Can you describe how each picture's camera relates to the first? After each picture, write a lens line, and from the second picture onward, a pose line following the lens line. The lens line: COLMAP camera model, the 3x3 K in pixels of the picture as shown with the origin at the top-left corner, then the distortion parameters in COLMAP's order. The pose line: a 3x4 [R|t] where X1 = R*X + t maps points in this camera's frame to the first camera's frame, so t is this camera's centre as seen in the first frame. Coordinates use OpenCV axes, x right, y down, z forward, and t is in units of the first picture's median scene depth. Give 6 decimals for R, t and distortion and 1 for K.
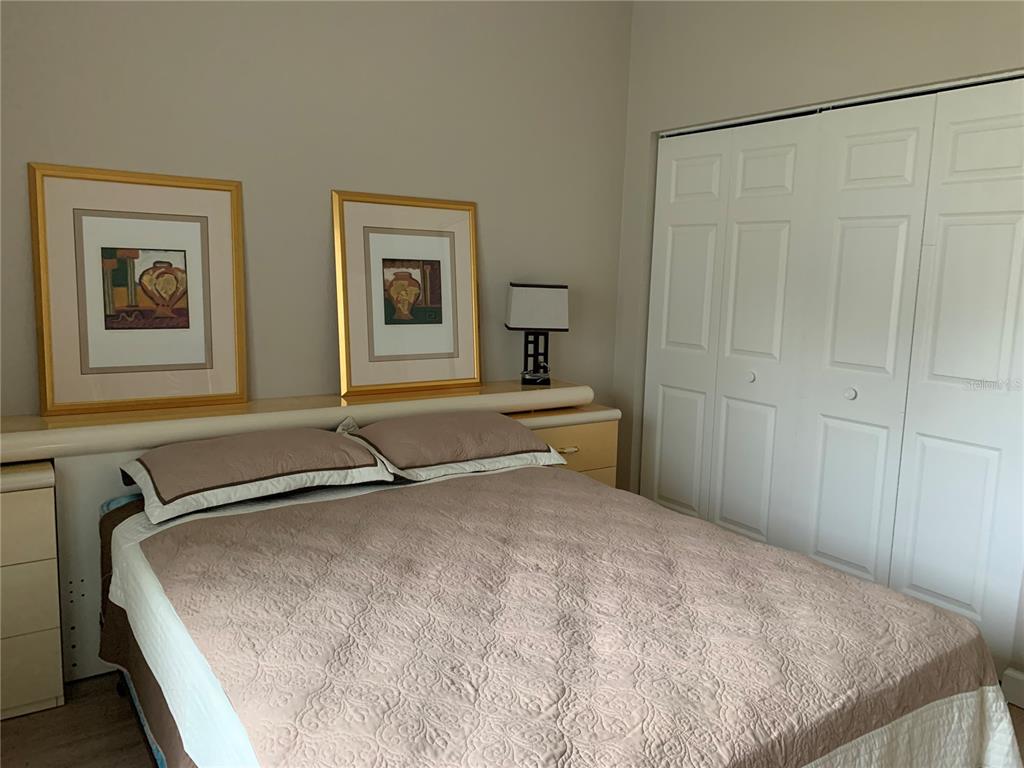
lens RADIAL K [[772.6, 0, 508.7], [0, 772.6, 386.2], [0, 0, 1]] dist [0.066437, -0.115251]
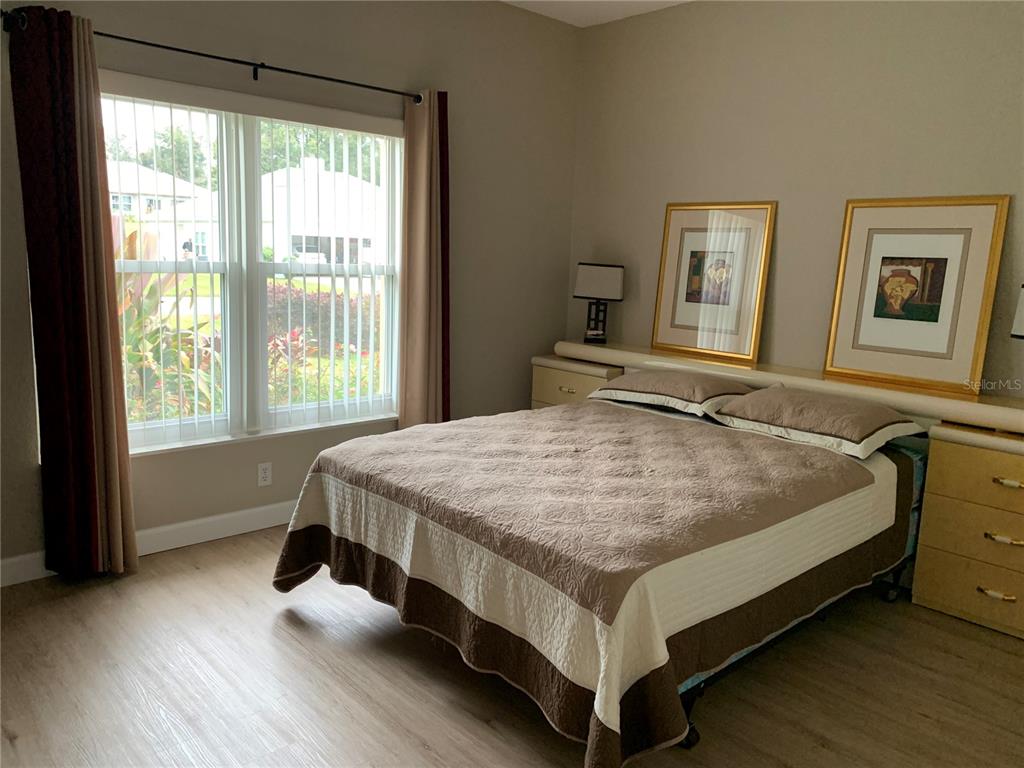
lens RADIAL K [[772.6, 0, 508.7], [0, 772.6, 386.2], [0, 0, 1]] dist [0.066437, -0.115251]
pose [[0.137702, 0.149447, -0.979134, 0.858353], [-0.177338, 0.976298, 0.124074, -0.029478], [0.974469, 0.156553, 0.160941, 0.336650]]
